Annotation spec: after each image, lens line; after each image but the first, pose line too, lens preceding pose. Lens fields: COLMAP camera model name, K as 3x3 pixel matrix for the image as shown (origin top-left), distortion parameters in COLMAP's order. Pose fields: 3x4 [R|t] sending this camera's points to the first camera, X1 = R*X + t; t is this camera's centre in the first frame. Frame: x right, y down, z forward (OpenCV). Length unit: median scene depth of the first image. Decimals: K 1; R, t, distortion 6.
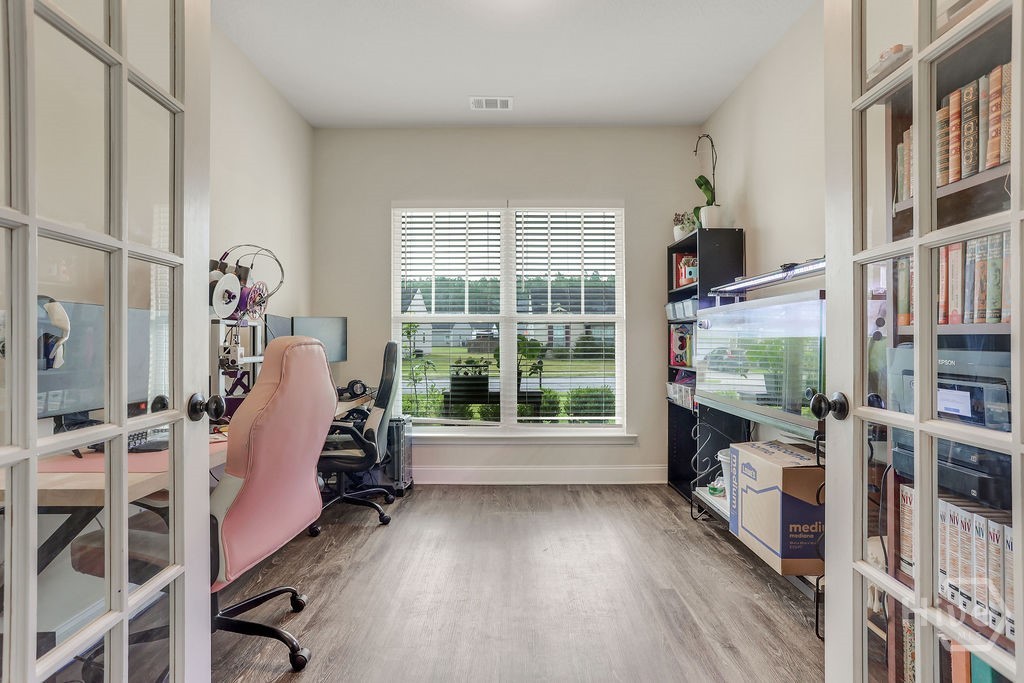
lens RADIAL K [[482.5, 0, 512.8], [0, 482.5, 338.3], [0, 0, 1]] dist [-0.040696, 0.000644]
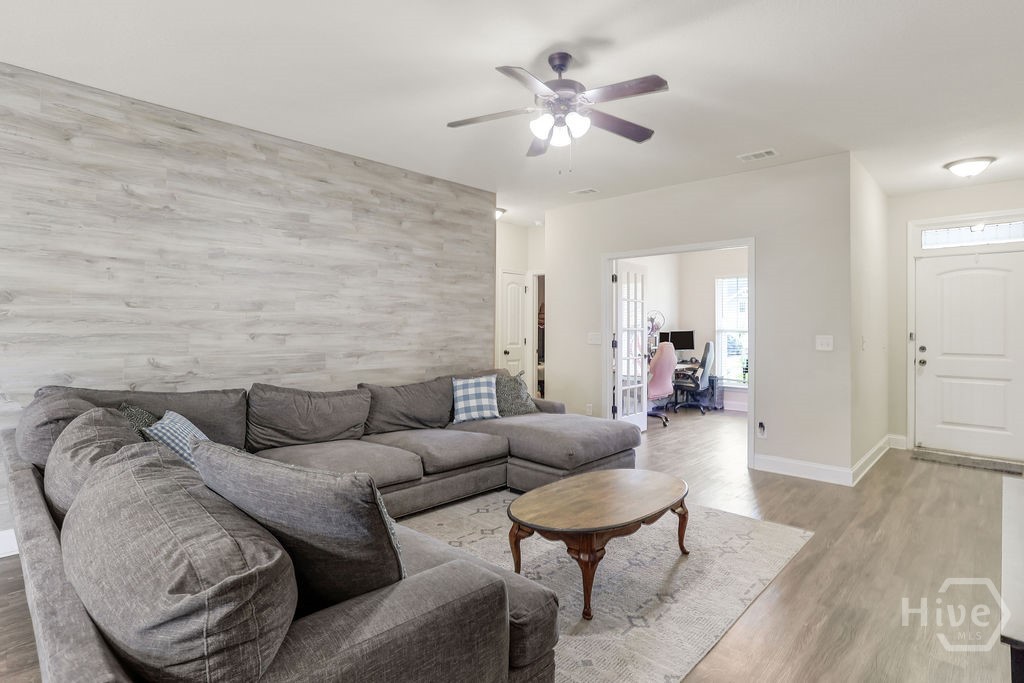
lens RADIAL K [[514.5, 0, 520.6], [0, 514.5, 328.8], [0, 0, 1]] dist [-0.031827, 0.000552]
pose [[0.728329, -0.001364, -0.685226, 0.791762], [0.003460, 0.999993, 0.001687, -0.065026], [0.685219, -0.003600, 0.728328, -1.458696]]
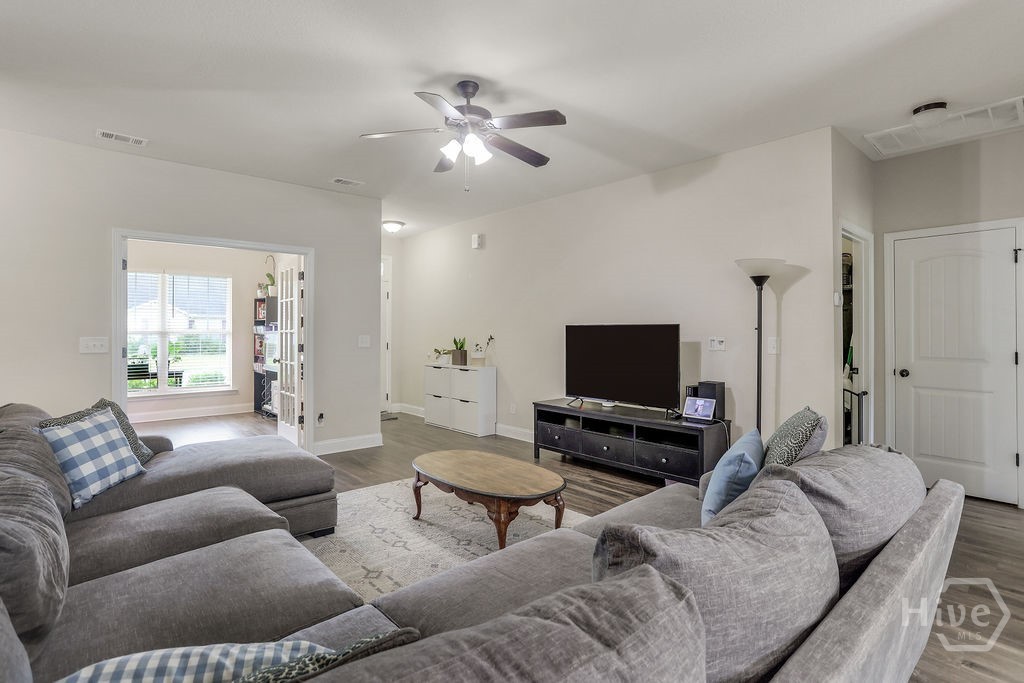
lens RADIAL K [[514.5, 0, 520.6], [0, 514.5, 328.8], [0, 0, 1]] dist [-0.031827, 0.000552]
pose [[0.739686, 0.001262, 0.672950, -0.346572], [-0.006790, 0.999961, 0.005588, -0.084537], [-0.672917, -0.008703, 0.739666, -1.568609]]
